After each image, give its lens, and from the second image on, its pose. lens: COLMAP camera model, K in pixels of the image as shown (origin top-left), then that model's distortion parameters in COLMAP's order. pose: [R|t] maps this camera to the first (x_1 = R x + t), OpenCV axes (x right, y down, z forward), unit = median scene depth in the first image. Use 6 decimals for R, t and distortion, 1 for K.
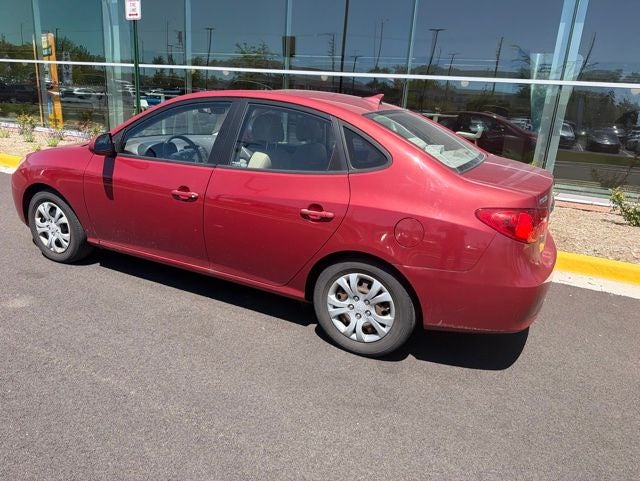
lens RADIAL K [[449.9, 0, 322.6], [0, 449.9, 235.3], [0, 0, 1]] dist [0.021388, -0.034857]
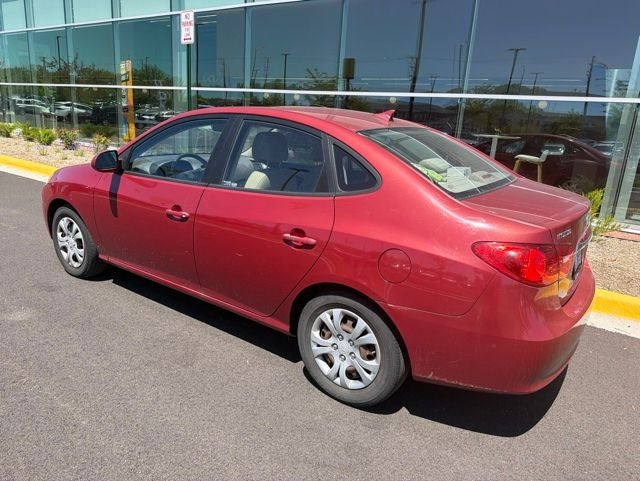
lens RADIAL K [[449.9, 0, 321.8], [0, 449.9, 241.9], [0, 0, 1]] dist [0.021388, -0.034857]
pose [[0.986468, 0.040285, -0.158929, 0.152999], [-0.045876, 0.998445, -0.031662, -0.015302], [0.157406, 0.038525, 0.986782, 0.104307]]
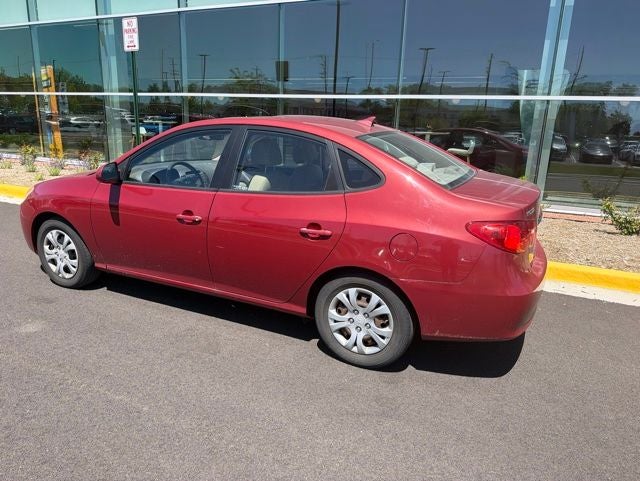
lens RADIAL K [[449.9, 0, 319.1], [0, 449.9, 240.9], [0, 0, 1]] dist [0.021388, -0.034857]
pose [[0.999470, -0.032412, -0.003072, -0.001798], [0.032302, 0.999003, -0.030808, 0.003936], [0.004068, 0.030692, 0.999521, -0.042626]]
